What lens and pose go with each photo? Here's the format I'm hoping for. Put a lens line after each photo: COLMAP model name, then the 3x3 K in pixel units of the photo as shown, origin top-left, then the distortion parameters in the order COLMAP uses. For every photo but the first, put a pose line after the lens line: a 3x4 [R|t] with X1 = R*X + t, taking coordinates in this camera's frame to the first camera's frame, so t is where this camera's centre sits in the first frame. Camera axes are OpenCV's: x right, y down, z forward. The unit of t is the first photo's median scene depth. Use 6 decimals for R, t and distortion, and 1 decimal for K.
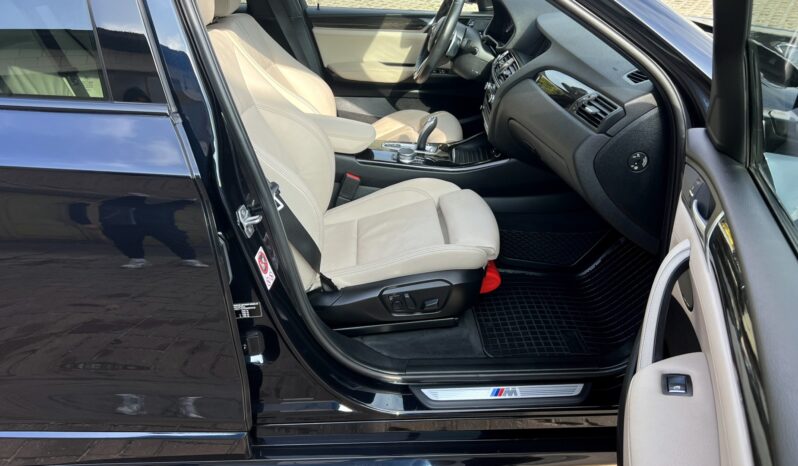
lens RADIAL K [[623.3, 0, 399.0], [0, 623.3, 233.0], [0, 0, 1]] dist [0.075267, -0.150003]
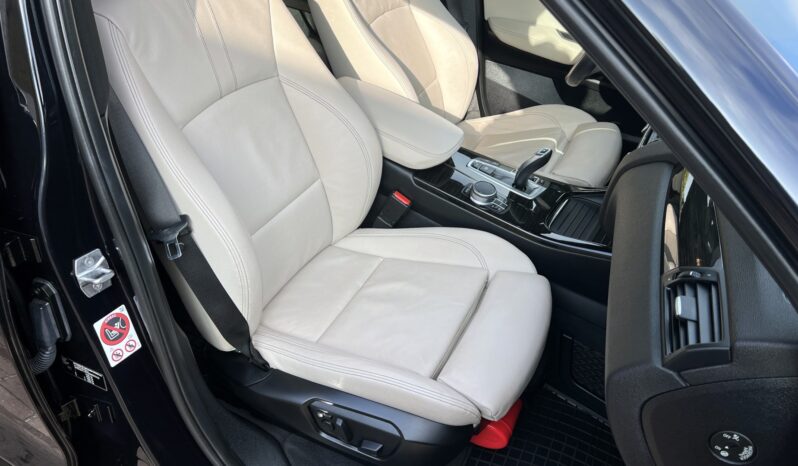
lens RADIAL K [[623.3, 0, 399.0], [0, 623.3, 233.0], [0, 0, 1]] dist [0.075267, -0.150003]
pose [[0.880323, 0.348833, -0.321477, 0.188953], [-0.297376, 0.933804, 0.198941, -0.215208], [0.369594, -0.079533, 0.925783, 0.352320]]
